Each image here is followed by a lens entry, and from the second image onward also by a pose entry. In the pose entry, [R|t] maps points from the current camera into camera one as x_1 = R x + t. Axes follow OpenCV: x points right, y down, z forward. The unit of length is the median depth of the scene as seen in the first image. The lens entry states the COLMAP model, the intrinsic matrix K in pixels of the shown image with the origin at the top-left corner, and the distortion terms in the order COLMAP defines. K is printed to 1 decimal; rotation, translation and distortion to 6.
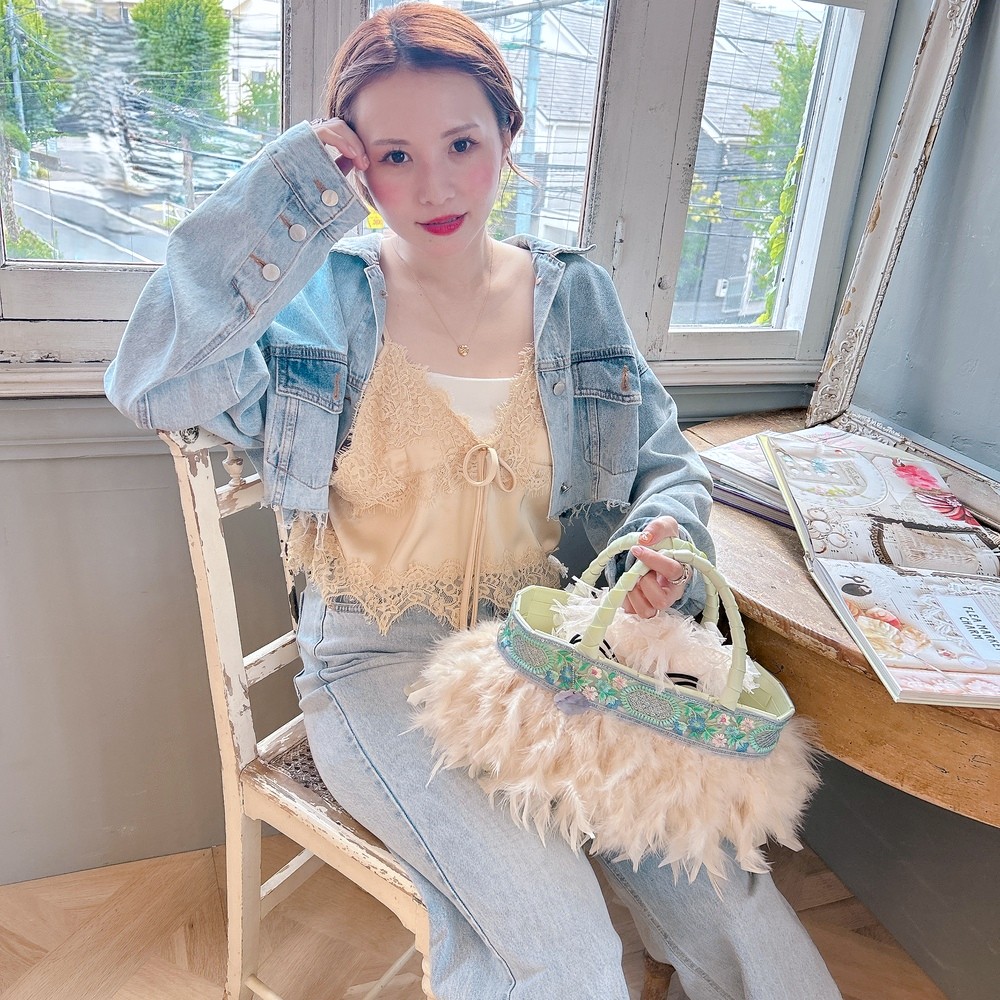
lens RADIAL K [[1031.0, 0, 502.8], [0, 1031.0, 507.5], [0, 0, 1]] dist [0.013899, -0.013981]
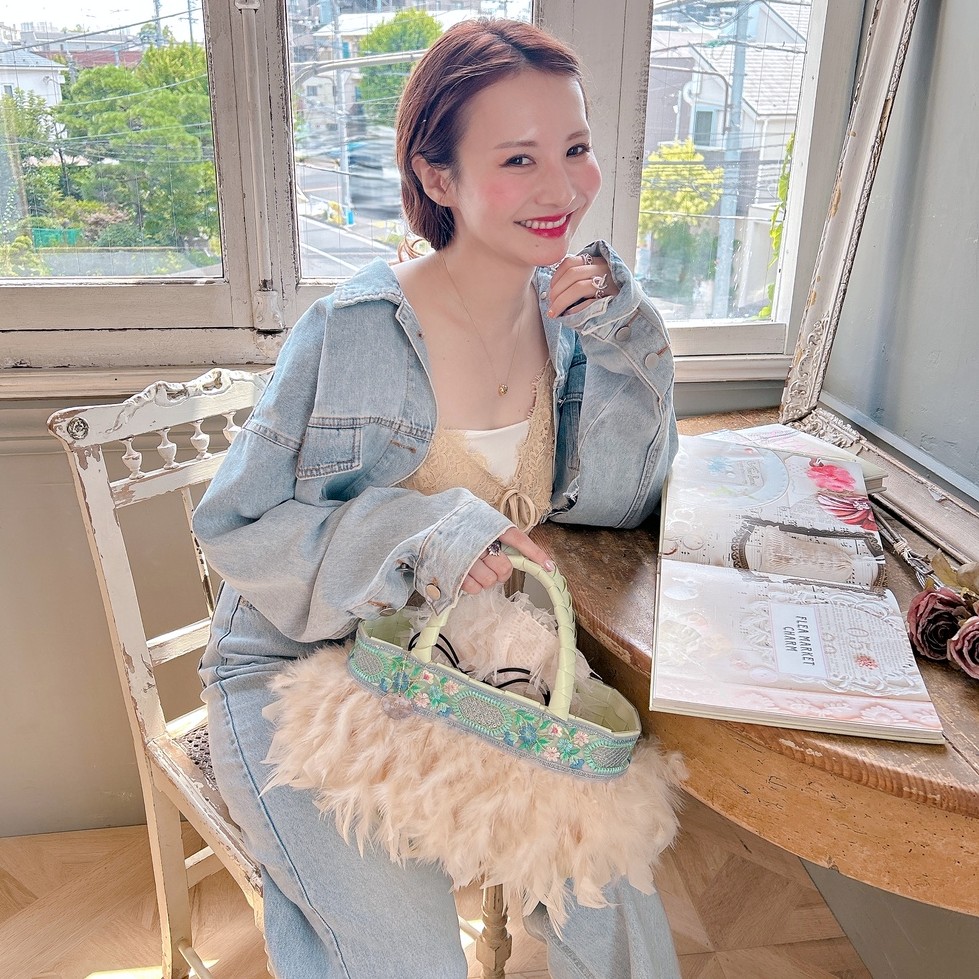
lens RADIAL K [[1034.4, 0, 478.1], [0, 1034.4, 488.1], [0, 0, 1]] dist [0.001477, 0.000829]
pose [[0.972685, 0.011703, -0.231834, 0.316548], [-0.017065, 0.999631, -0.021139, 0.004969], [0.231501, 0.024518, 0.972526, 0.025876]]
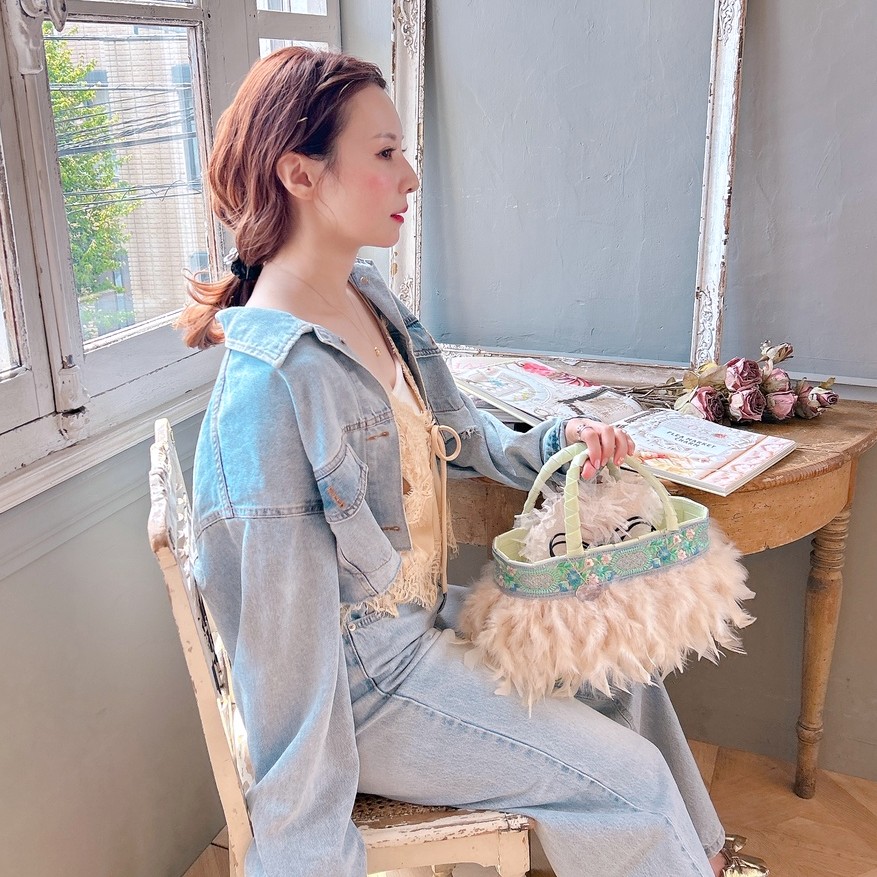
lens RADIAL K [[980.8, 0, 418.9], [0, 980.8, 393.0], [0, 0, 1]] dist [0.004764, 0.026939]
pose [[0.698798, -0.316649, 0.641416, -0.572395], [0.357325, 0.931317, 0.070474, -0.152523], [-0.619678, 0.179947, 0.763949, 0.109553]]
